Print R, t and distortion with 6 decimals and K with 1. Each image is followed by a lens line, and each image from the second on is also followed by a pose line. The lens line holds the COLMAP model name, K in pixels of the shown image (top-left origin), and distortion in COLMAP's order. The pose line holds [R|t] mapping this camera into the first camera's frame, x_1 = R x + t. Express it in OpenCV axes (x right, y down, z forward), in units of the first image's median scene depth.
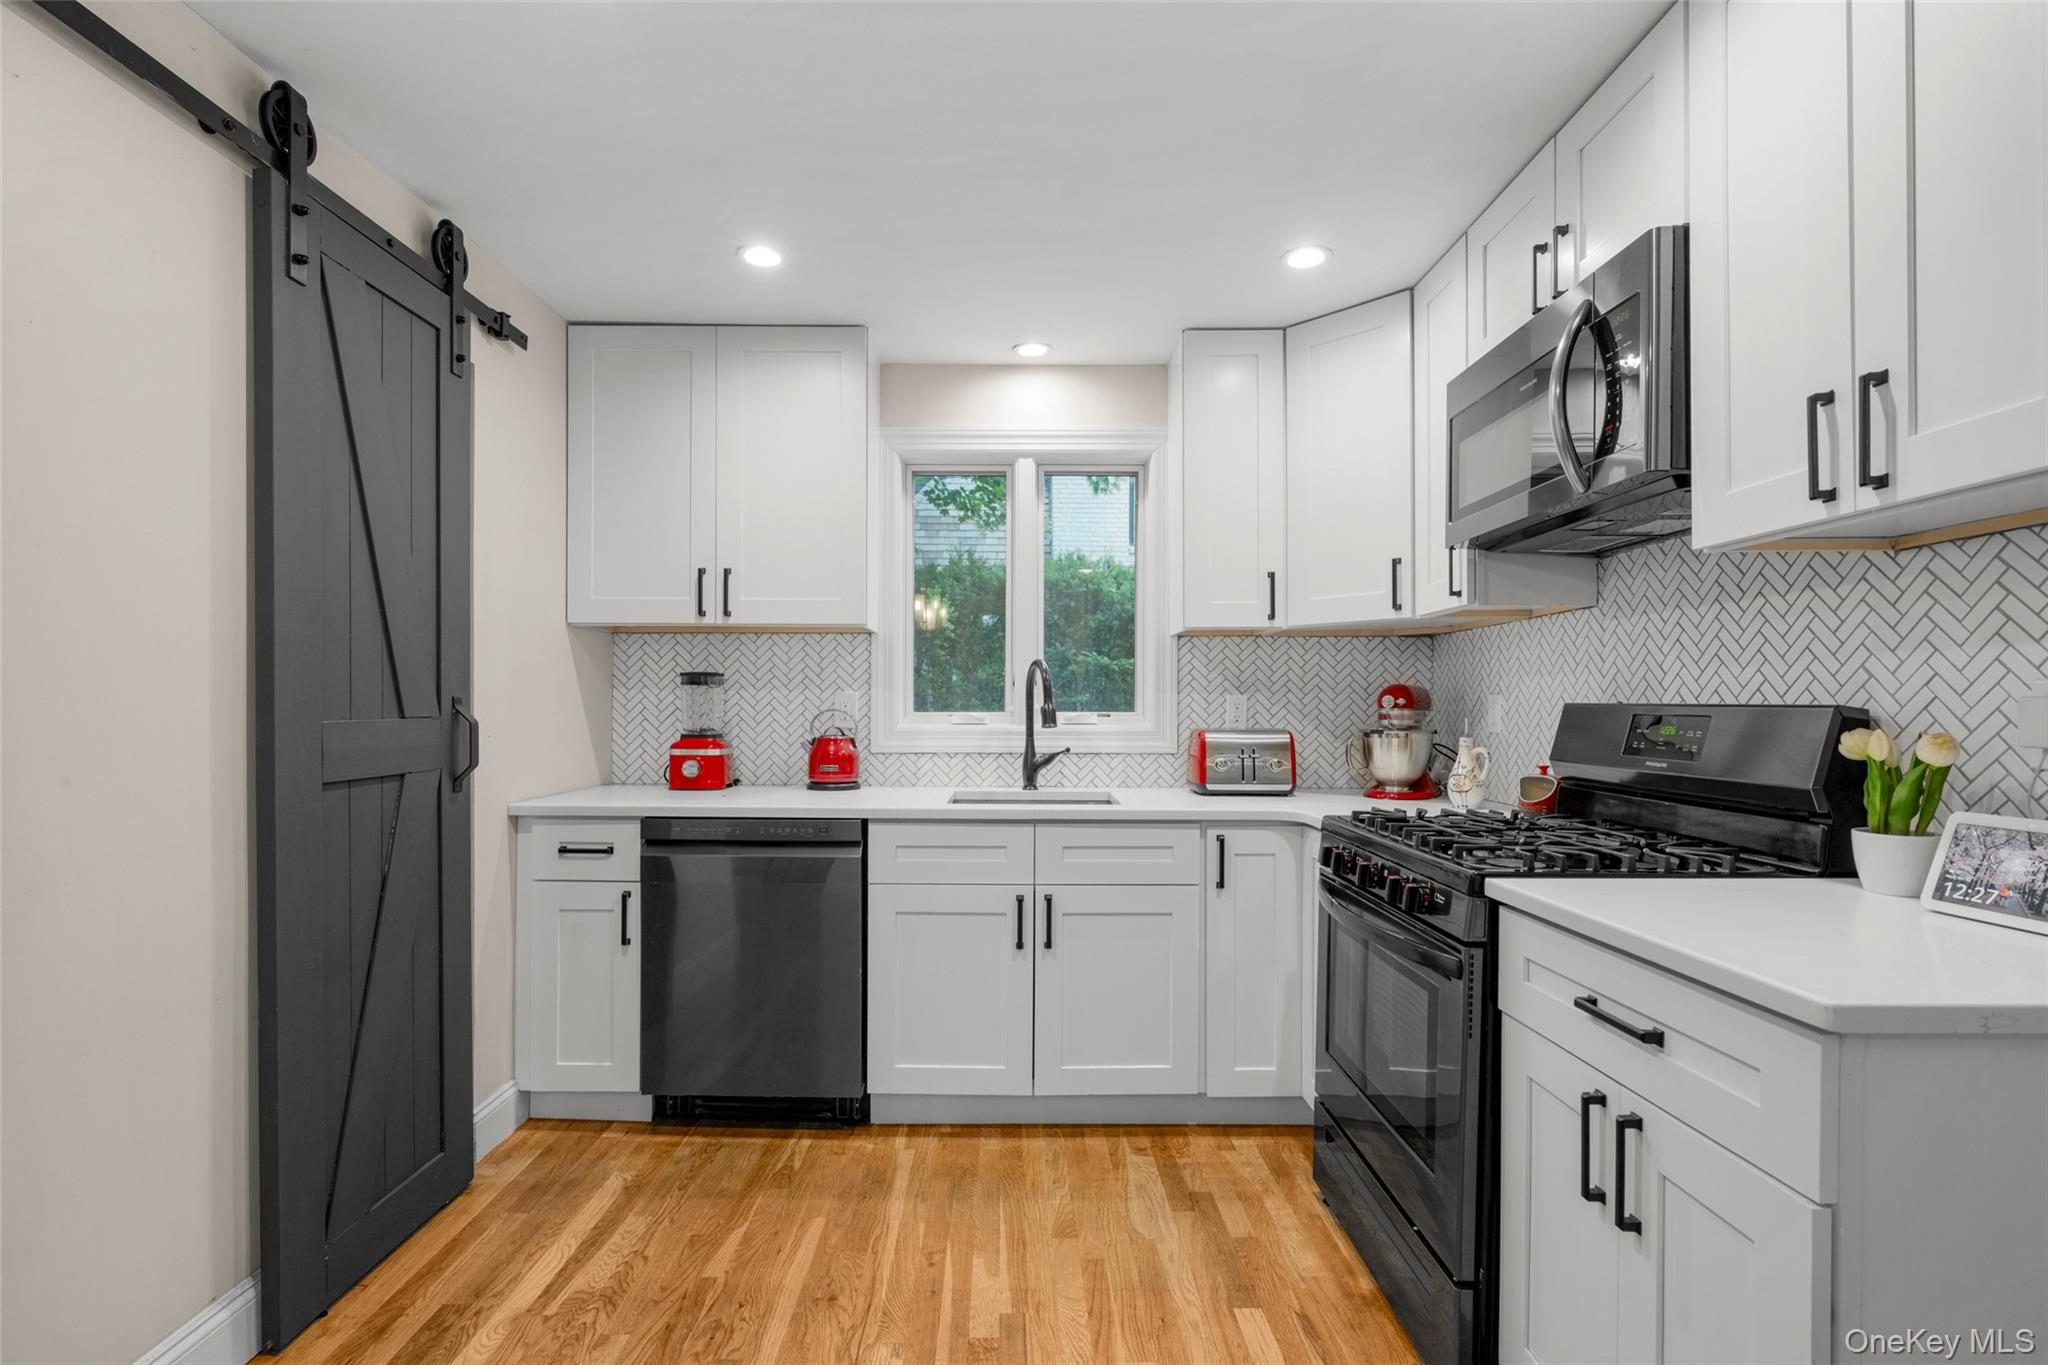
lens RADIAL K [[938.4, 0, 1019.1], [0, 938.4, 713.9], [0, 0, 1]] dist [-0.004680, -0.000189]
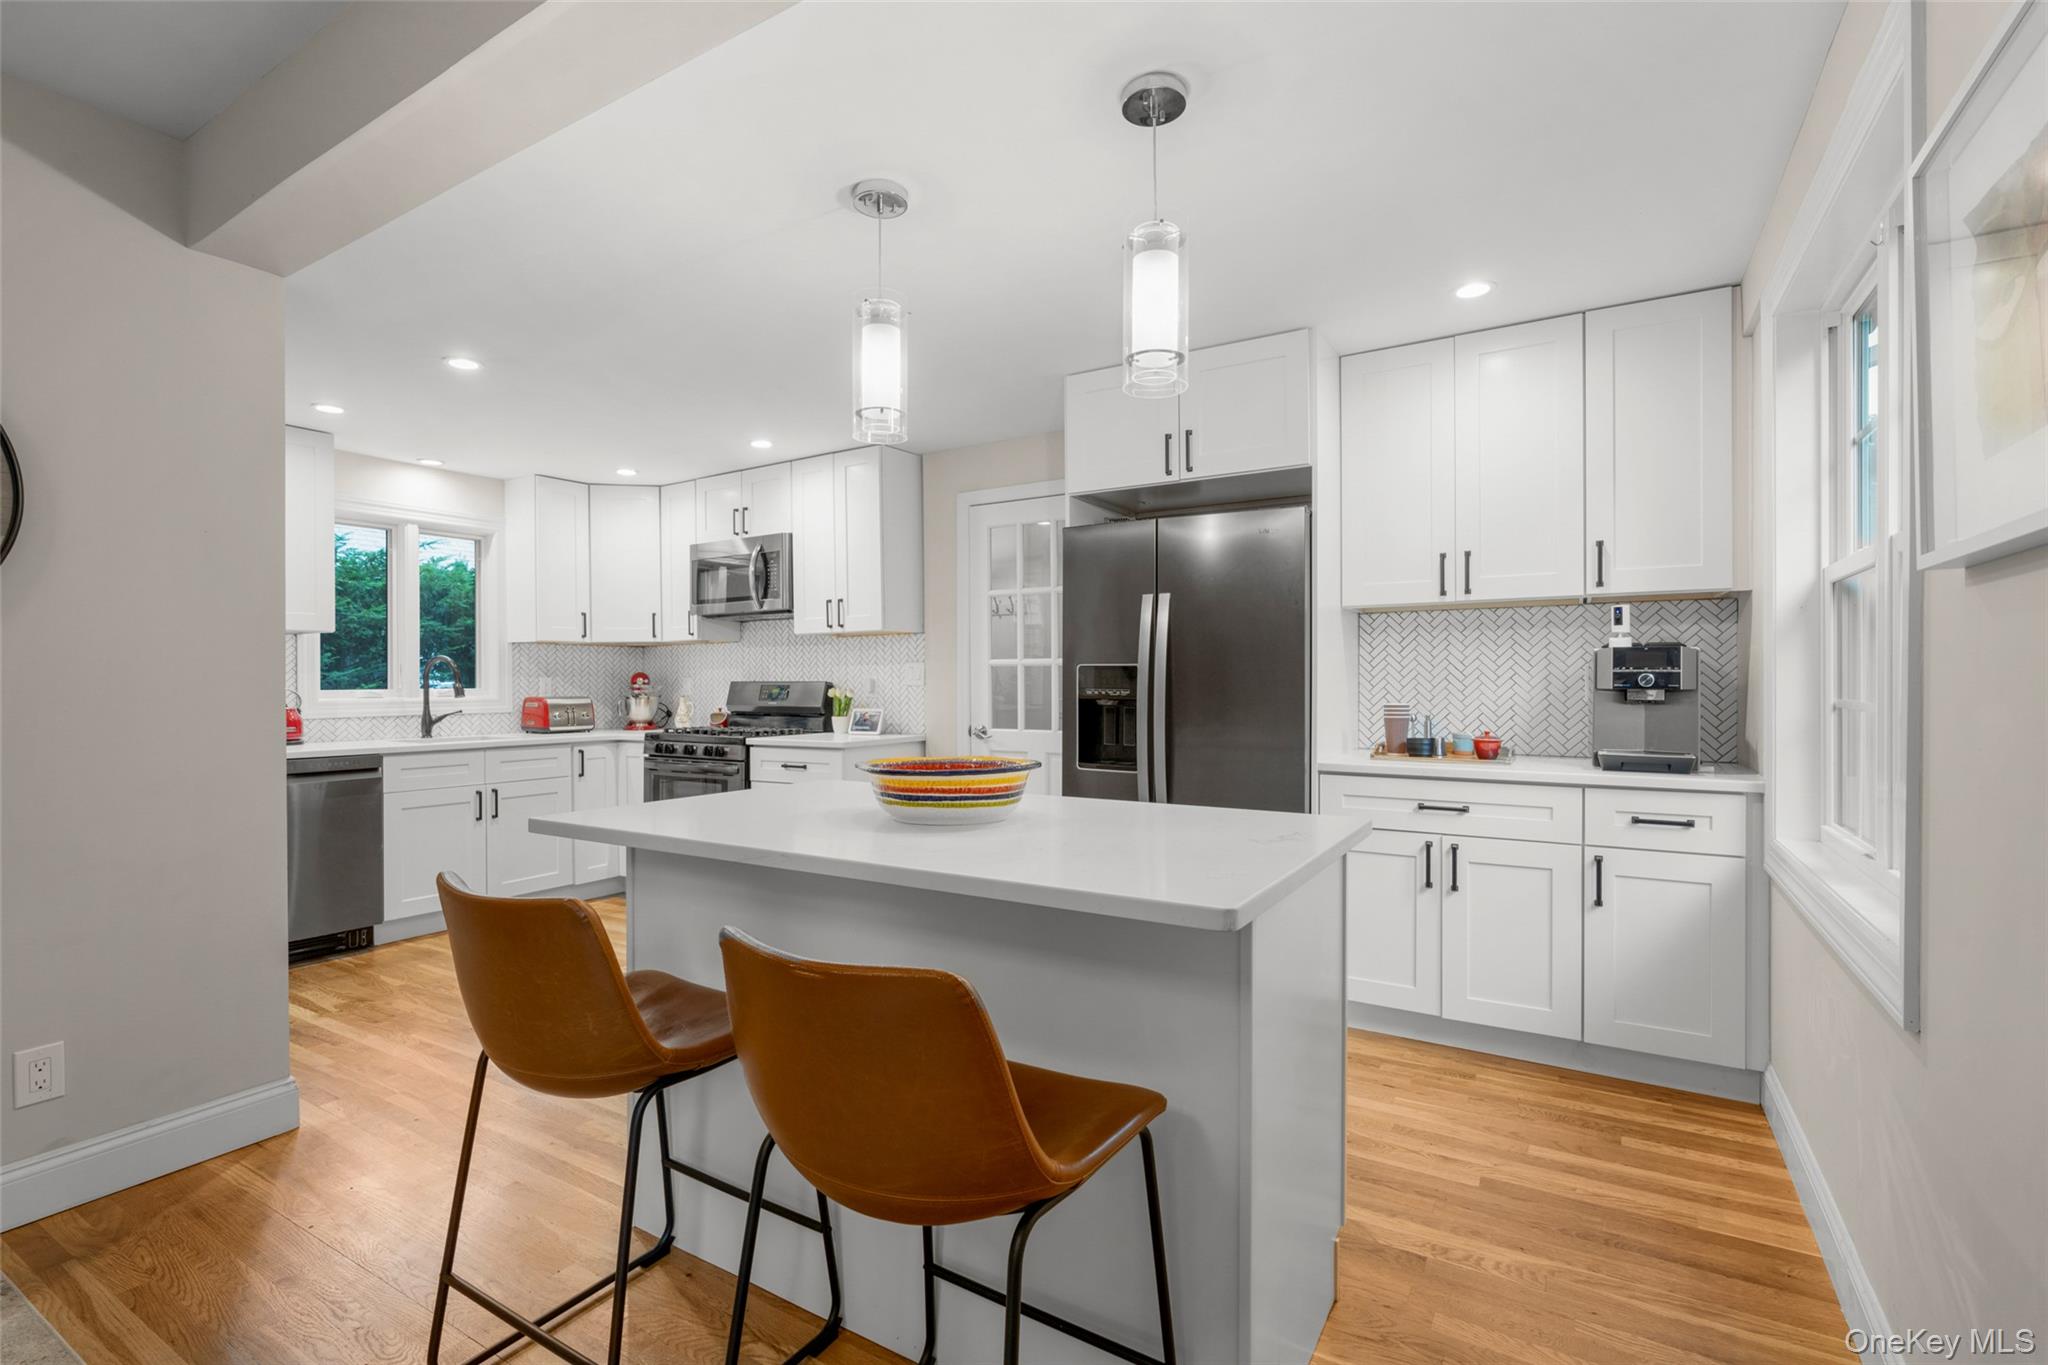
lens RADIAL K [[932.7, 0, 1011.6], [0, 932.7, 686.5], [0, 0, 1]] dist [-0.000911, -0.000040]
pose [[0.534883, -0.009467, 0.844873, -0.949536], [0.015252, 0.999882, 0.001548, 0.008301], [-0.844789, 0.012058, 0.534964, -0.804532]]
